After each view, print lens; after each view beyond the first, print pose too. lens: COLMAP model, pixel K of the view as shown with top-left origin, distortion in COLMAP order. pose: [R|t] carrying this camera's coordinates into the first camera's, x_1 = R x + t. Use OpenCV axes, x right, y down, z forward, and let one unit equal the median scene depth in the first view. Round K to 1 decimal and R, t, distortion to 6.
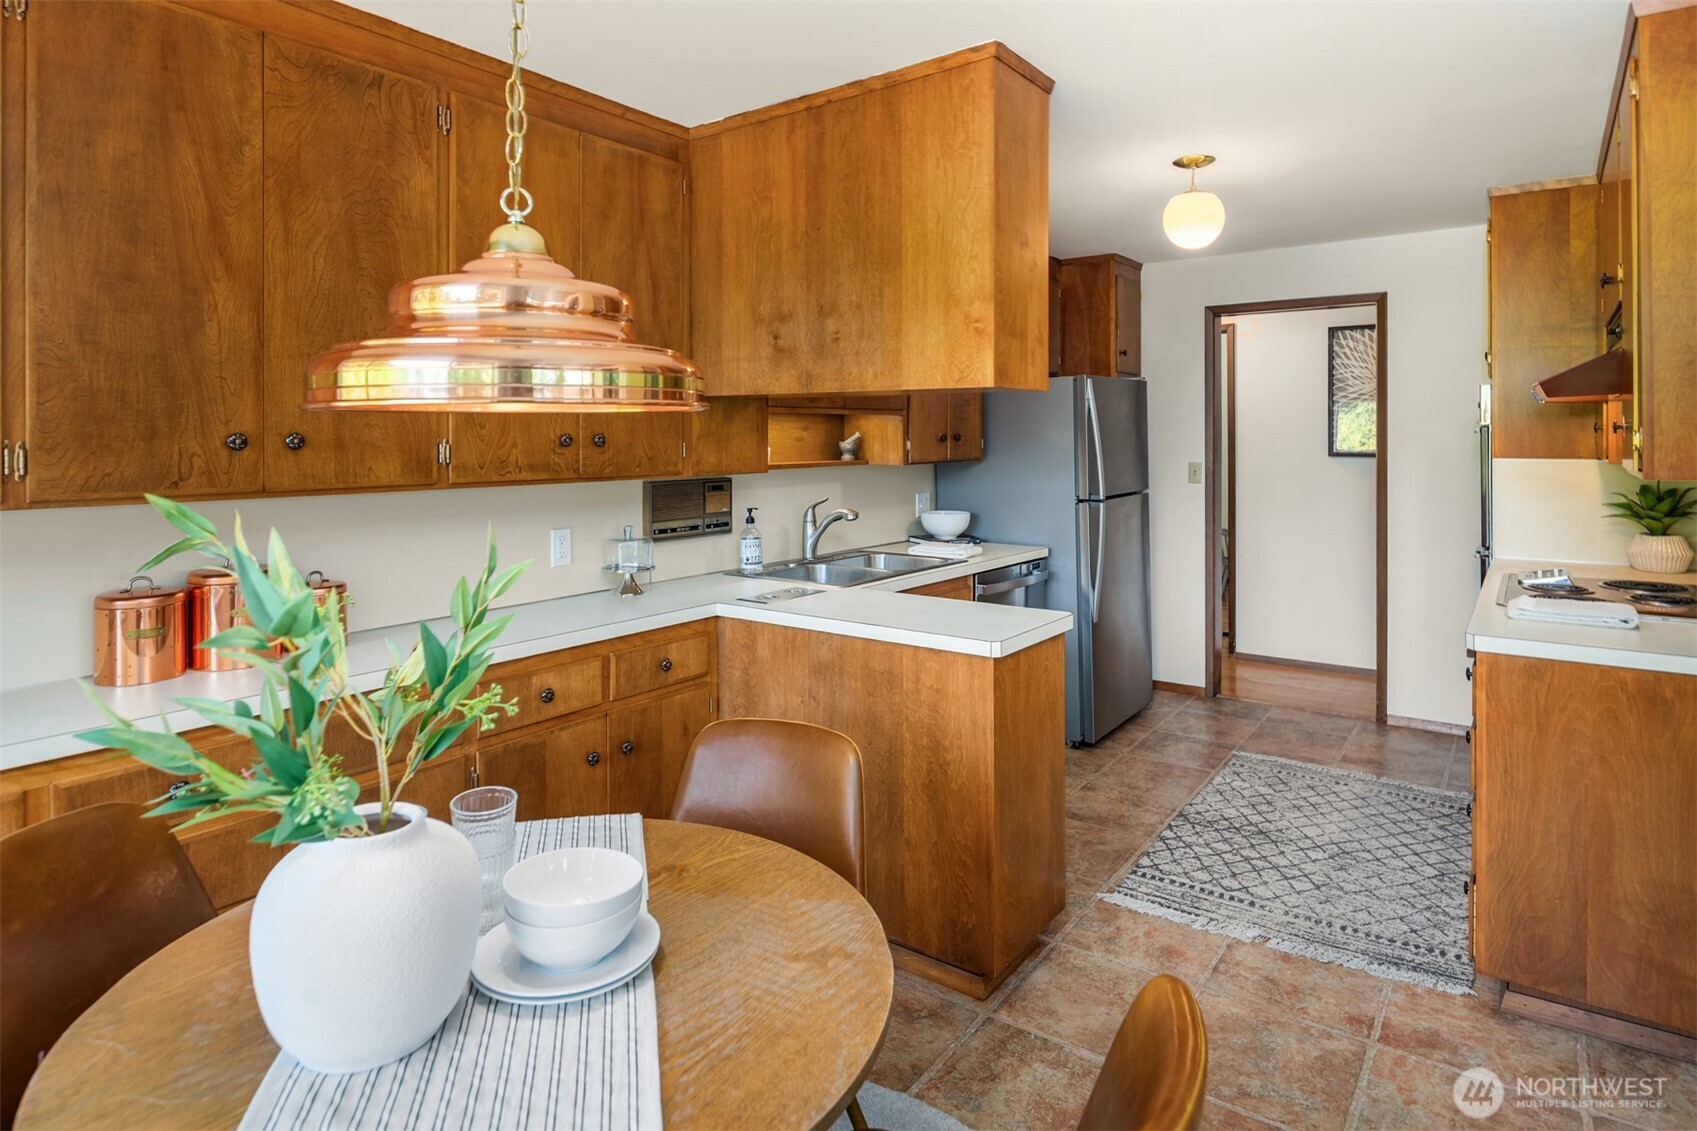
lens RADIAL K [[920.4, 0, 851.2], [0, 920.4, 436.0], [0, 0, 1]] dist [-0.002353, -0.005014]
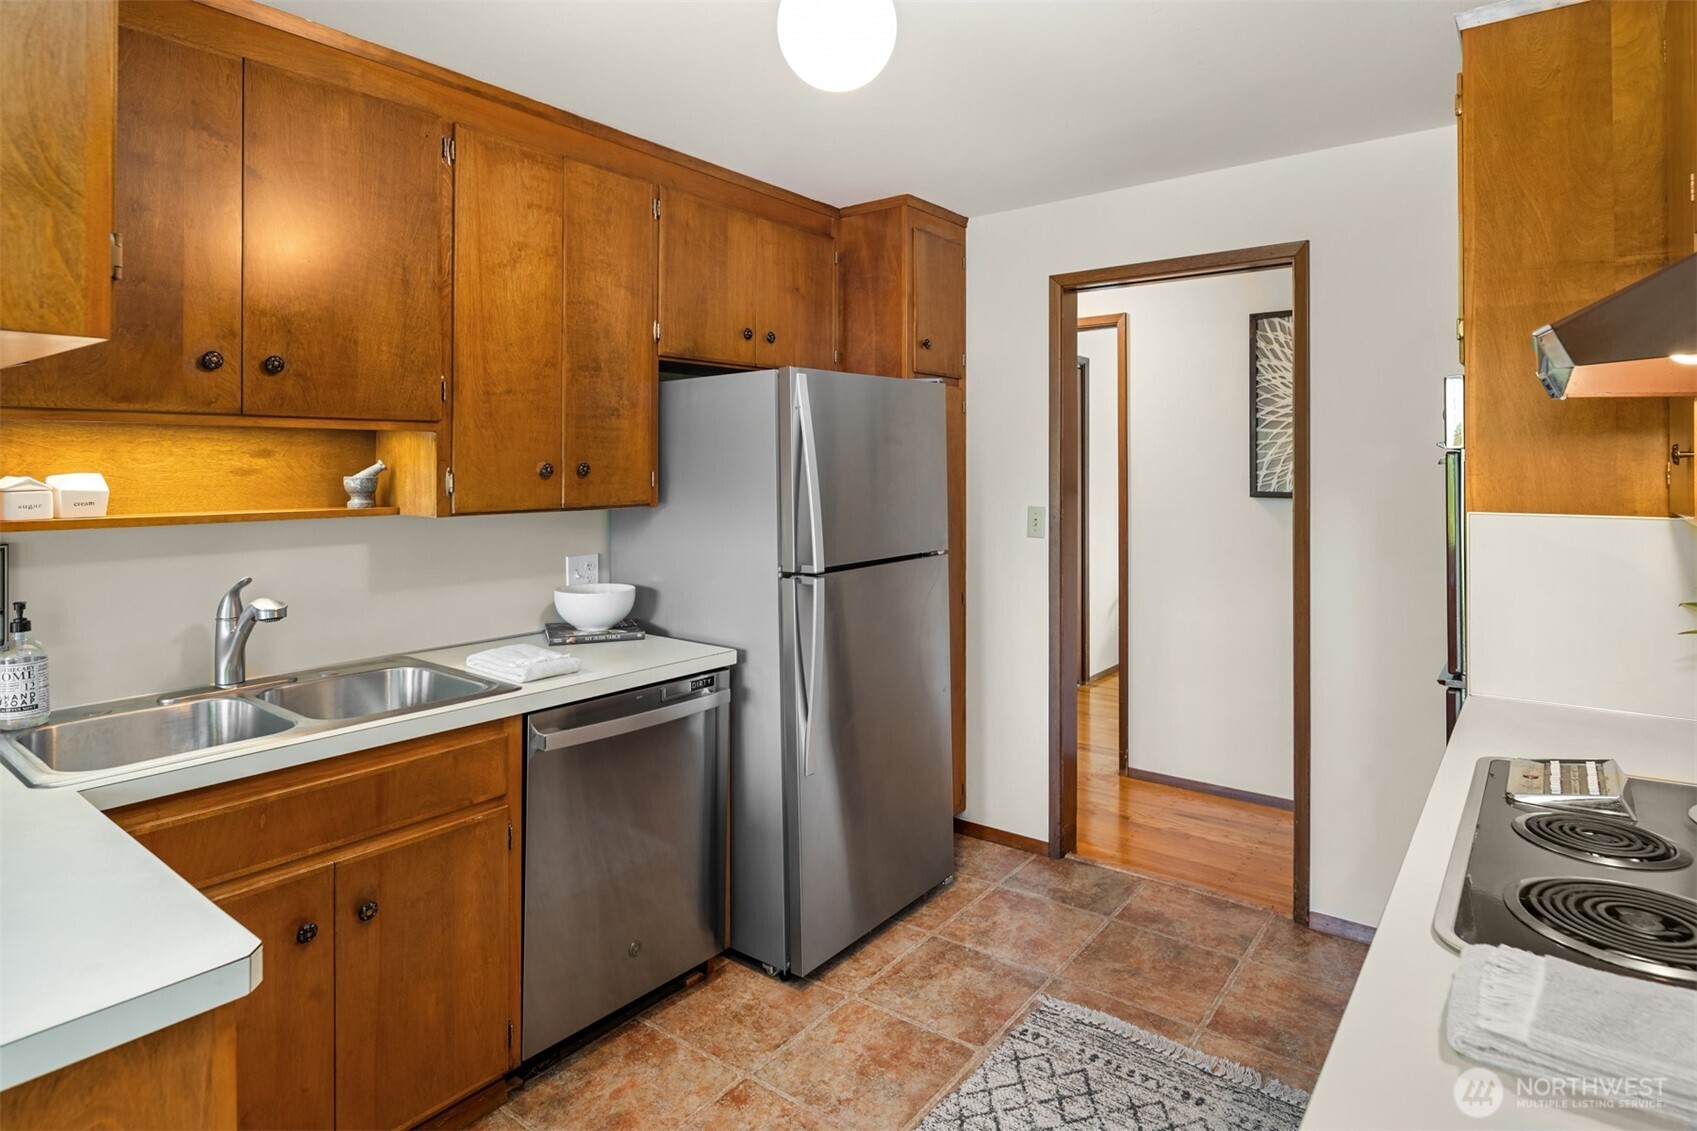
lens RADIAL K [[920.4, 0, 830.3], [0, 920.4, 456.2], [0, 0, 1]] dist [-0.002353, -0.005014]
pose [[0.999701, 0.002669, -0.024306, 0.342167], [-0.002912, 0.999946, -0.009962, -0.001767], [0.024278, 0.010030, 0.999655, 0.457392]]
